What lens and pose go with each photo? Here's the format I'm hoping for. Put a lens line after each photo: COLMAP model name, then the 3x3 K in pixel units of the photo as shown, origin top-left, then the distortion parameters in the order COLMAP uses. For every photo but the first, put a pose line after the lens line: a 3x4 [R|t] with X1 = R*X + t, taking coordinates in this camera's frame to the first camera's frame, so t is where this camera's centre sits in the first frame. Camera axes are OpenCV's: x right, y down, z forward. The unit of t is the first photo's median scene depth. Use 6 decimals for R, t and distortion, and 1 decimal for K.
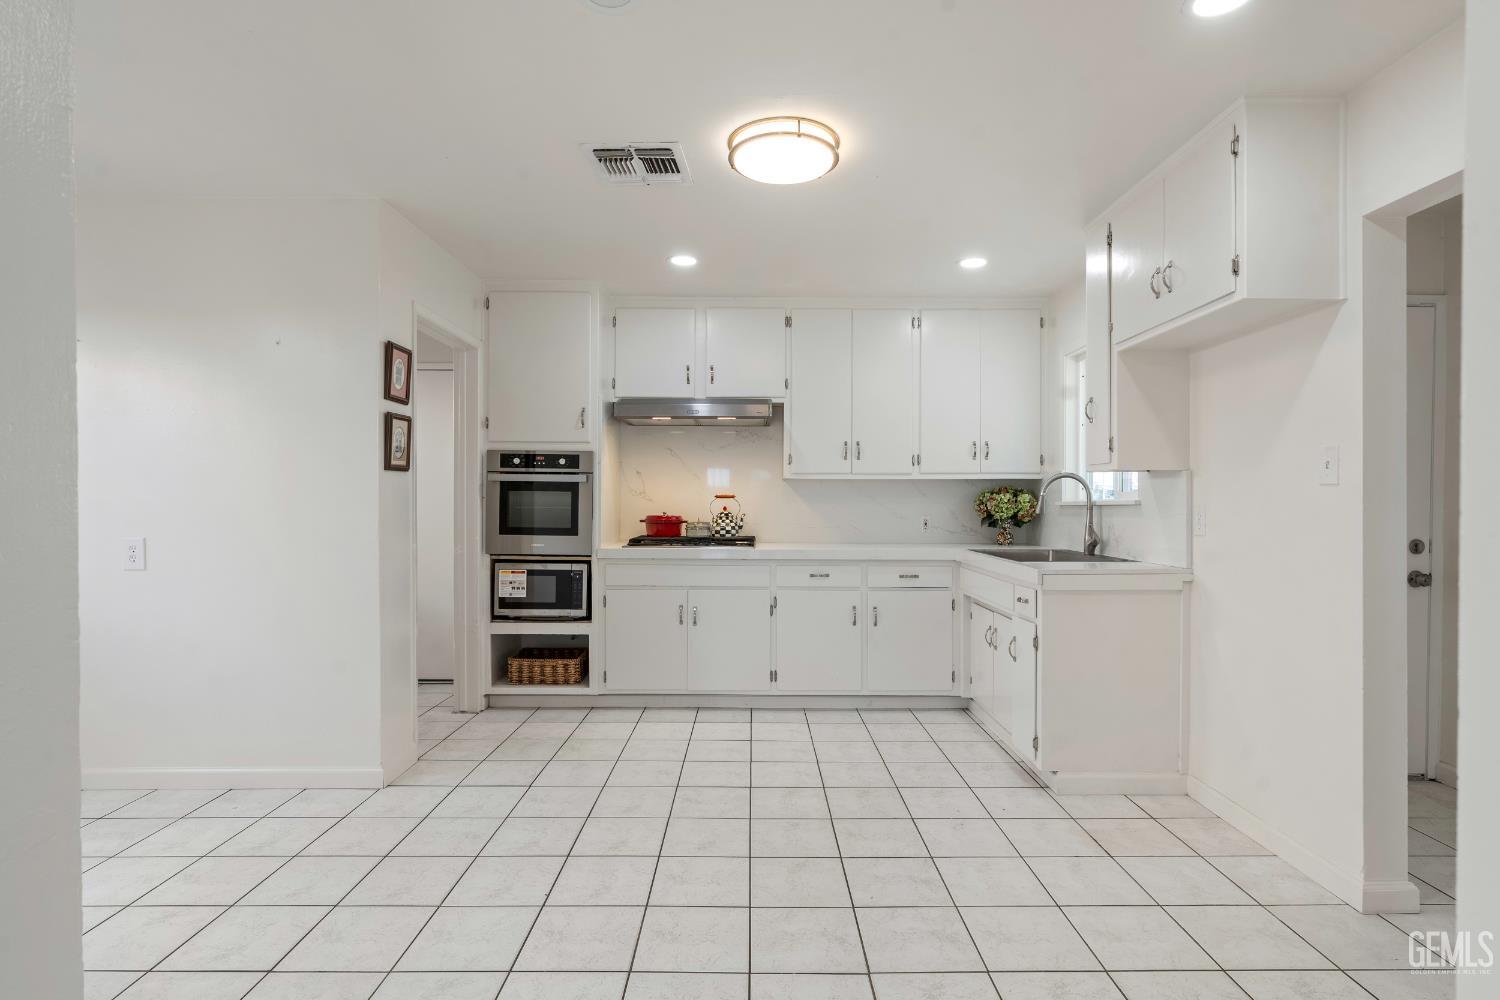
lens RADIAL K [[755.2, 0, 762.9], [0, 755.2, 503.1], [0, 0, 1]] dist [-0.005434, 0.002855]
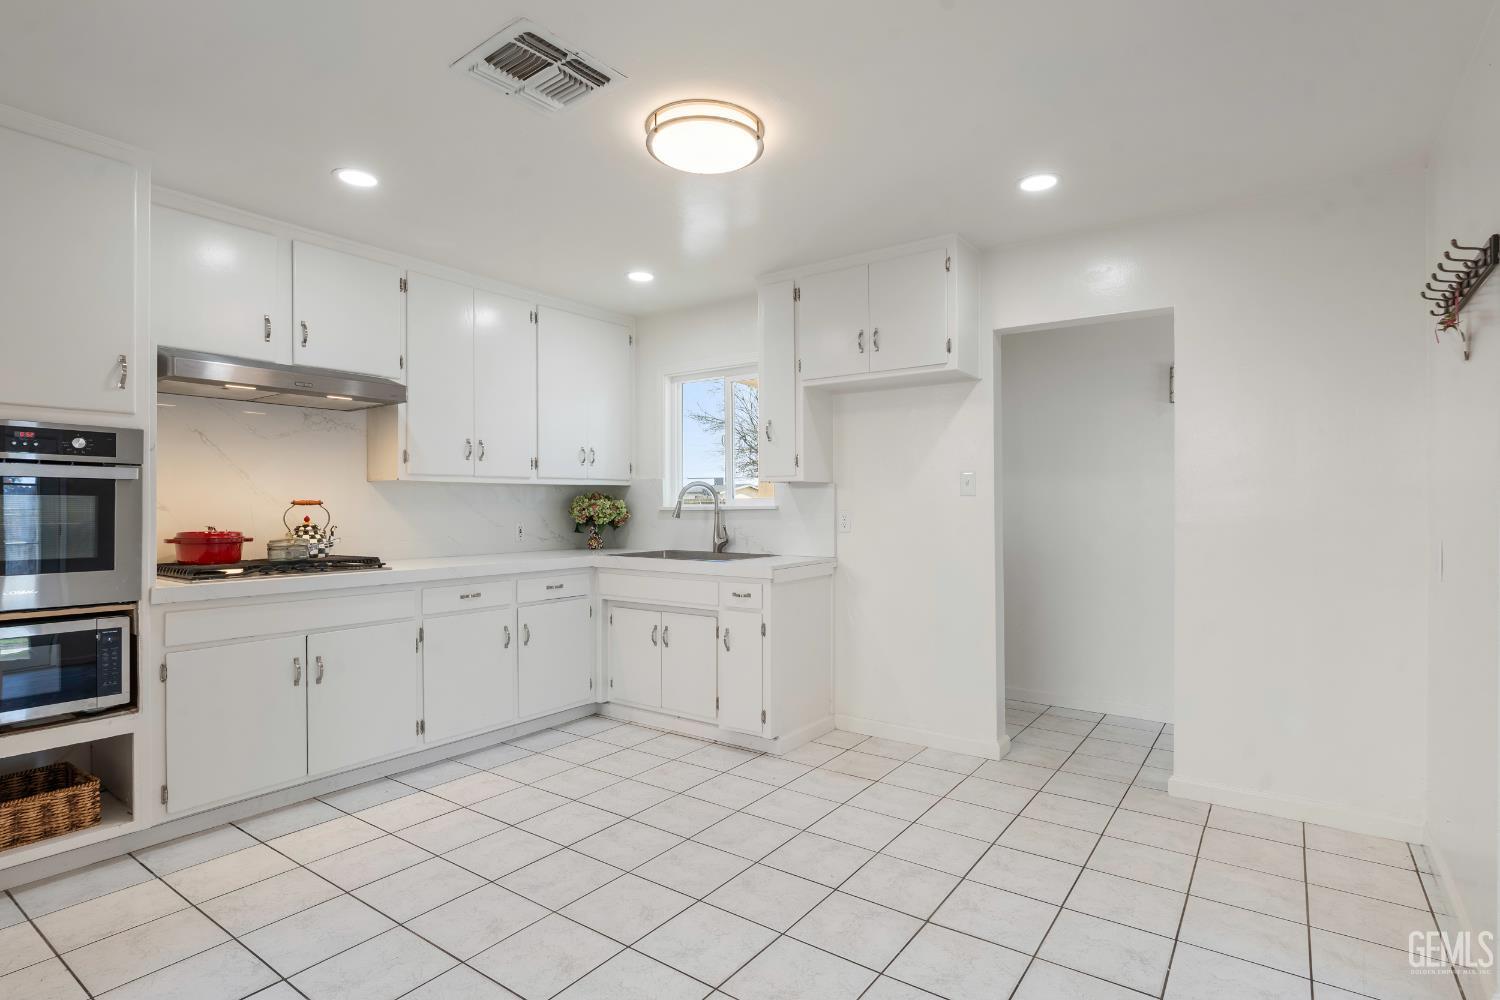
lens RADIAL K [[755.2, 0, 752.8], [0, 755.2, 504.3], [0, 0, 1]] dist [-0.005434, 0.002855]
pose [[0.586098, -0.003826, 0.810231, -0.427470], [0.005571, 0.999984, 0.000692, -0.005820], [-0.810221, 0.004108, 0.586110, 0.246387]]
